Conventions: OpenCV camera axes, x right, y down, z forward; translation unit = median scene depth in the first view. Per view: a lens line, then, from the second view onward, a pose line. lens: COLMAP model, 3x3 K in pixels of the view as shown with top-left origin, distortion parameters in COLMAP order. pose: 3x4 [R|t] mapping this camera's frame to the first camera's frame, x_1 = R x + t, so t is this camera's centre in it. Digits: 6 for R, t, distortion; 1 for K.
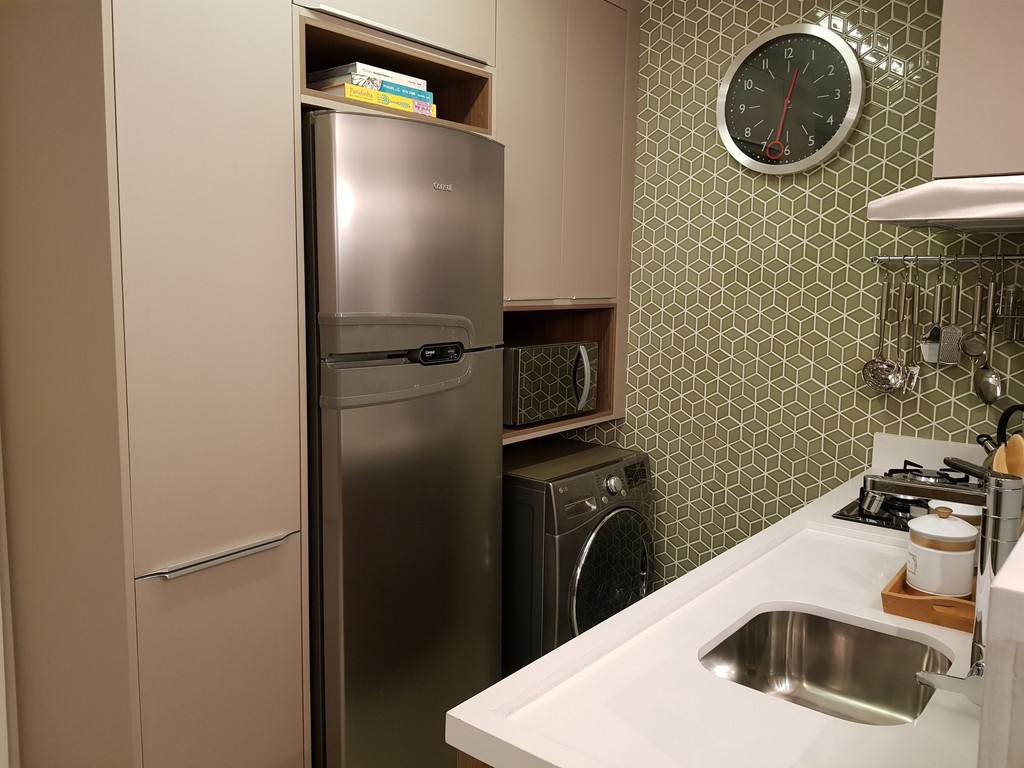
lens RADIAL K [[806.3, 0, 486.8], [0, 806.3, 374.3], [0, 0, 1]] dist [0.074583, -0.135314]
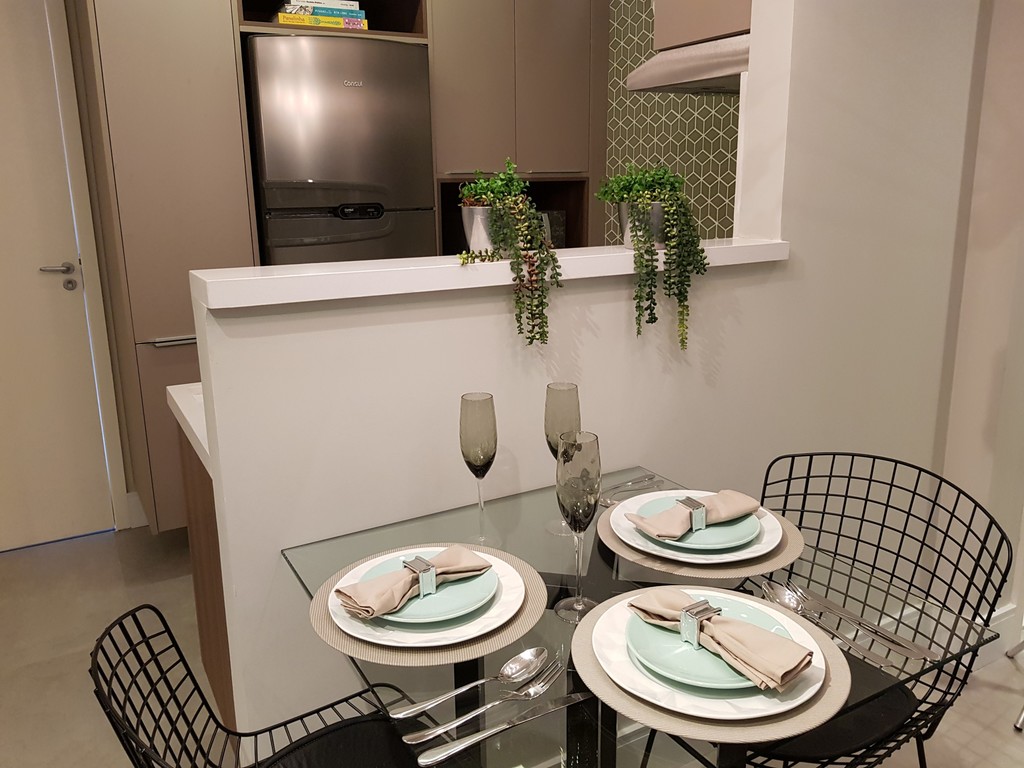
lens RADIAL K [[806.3, 0, 506.7], [0, 806.3, 382.2], [0, 0, 1]] dist [0.074583, -0.135314]
pose [[0.934046, 0.059223, -0.352208, 0.542154], [-0.015466, 0.991938, 0.125775, 0.068406], [0.356817, -0.112032, 0.927432, -0.176528]]
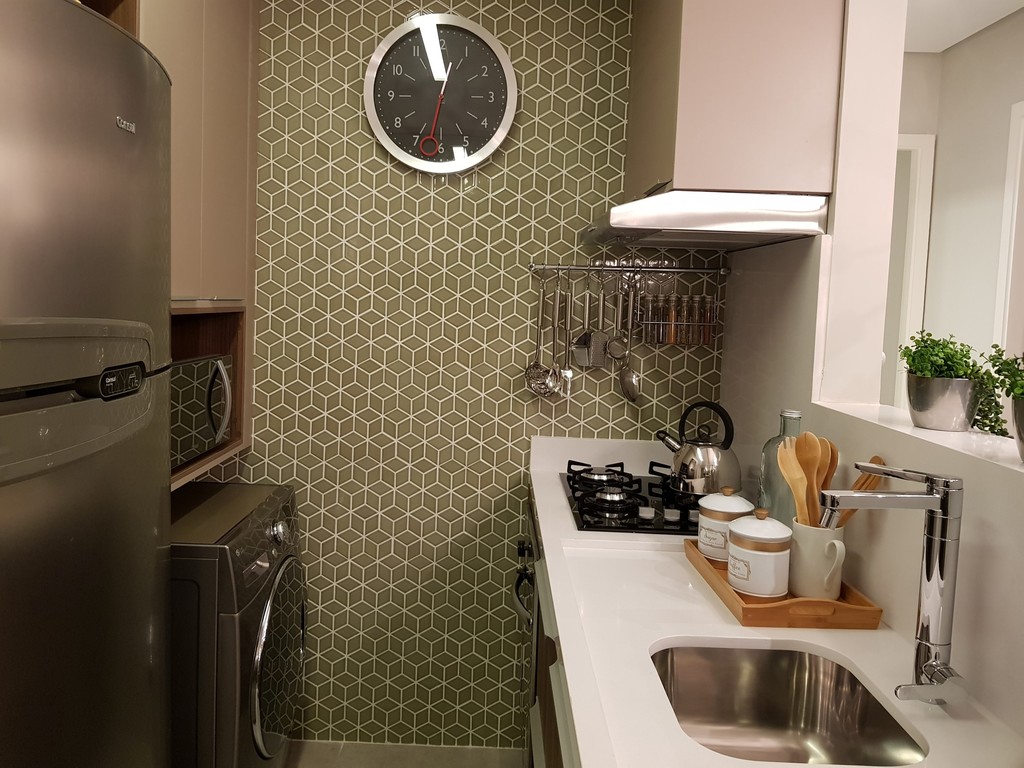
lens RADIAL K [[806.3, 0, 495.6], [0, 806.3, 363.5], [0, 0, 1]] dist [0.074583, -0.135314]
pose [[0.763368, -0.035721, 0.644975, -0.200221], [0.048275, 0.998832, -0.001817, -0.019307], [-0.644157, 0.032523, 0.764201, 0.243951]]
